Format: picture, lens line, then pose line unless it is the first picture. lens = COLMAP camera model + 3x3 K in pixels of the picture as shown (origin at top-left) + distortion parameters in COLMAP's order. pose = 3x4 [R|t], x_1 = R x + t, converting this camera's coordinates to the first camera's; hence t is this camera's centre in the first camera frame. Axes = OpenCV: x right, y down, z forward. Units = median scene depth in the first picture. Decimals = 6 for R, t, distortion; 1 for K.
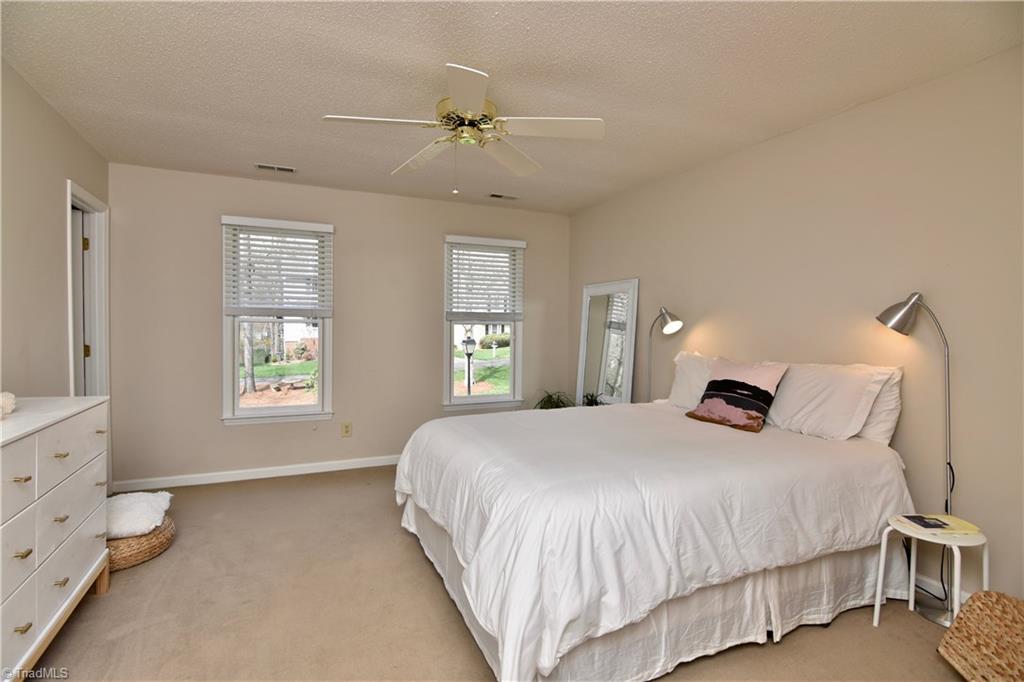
lens RADIAL K [[496.0, 0, 511.6], [0, 496.0, 337.4], [0, 0, 1]] dist [-0.012857, -0.007940]
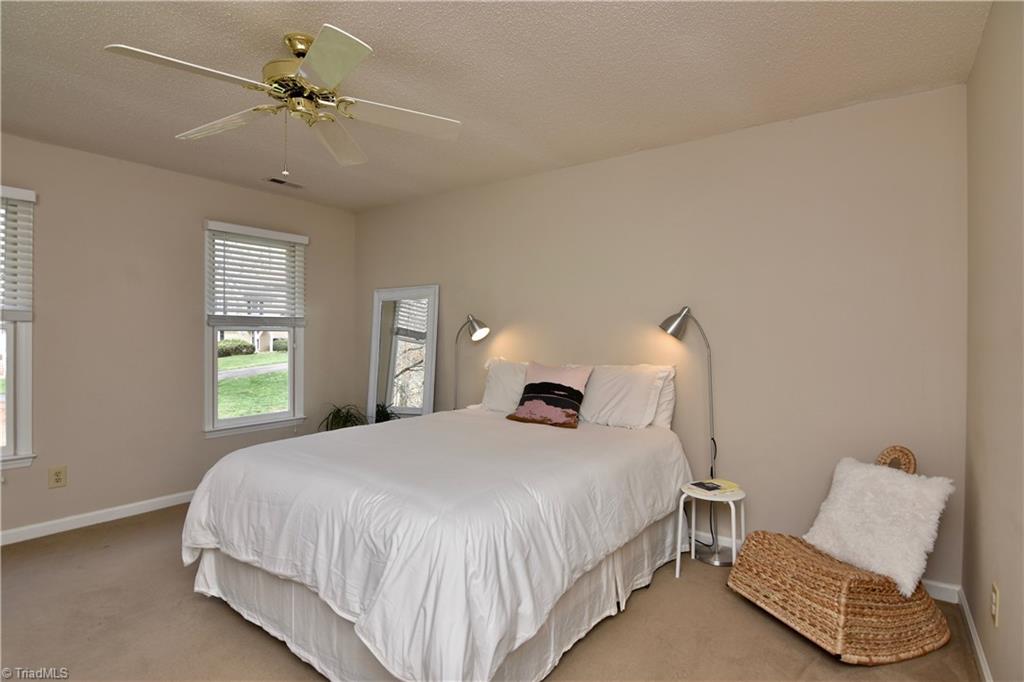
lens RADIAL K [[510.7, 0, 508.3], [0, 510.7, 337.4], [0, 0, 1]] dist [-0.017235, -0.002716]
pose [[0.870587, -0.006028, 0.491978, -0.220225], [0.011786, 0.999894, -0.008606, -0.005244], [-0.491874, 0.013291, 0.870565, 0.077223]]
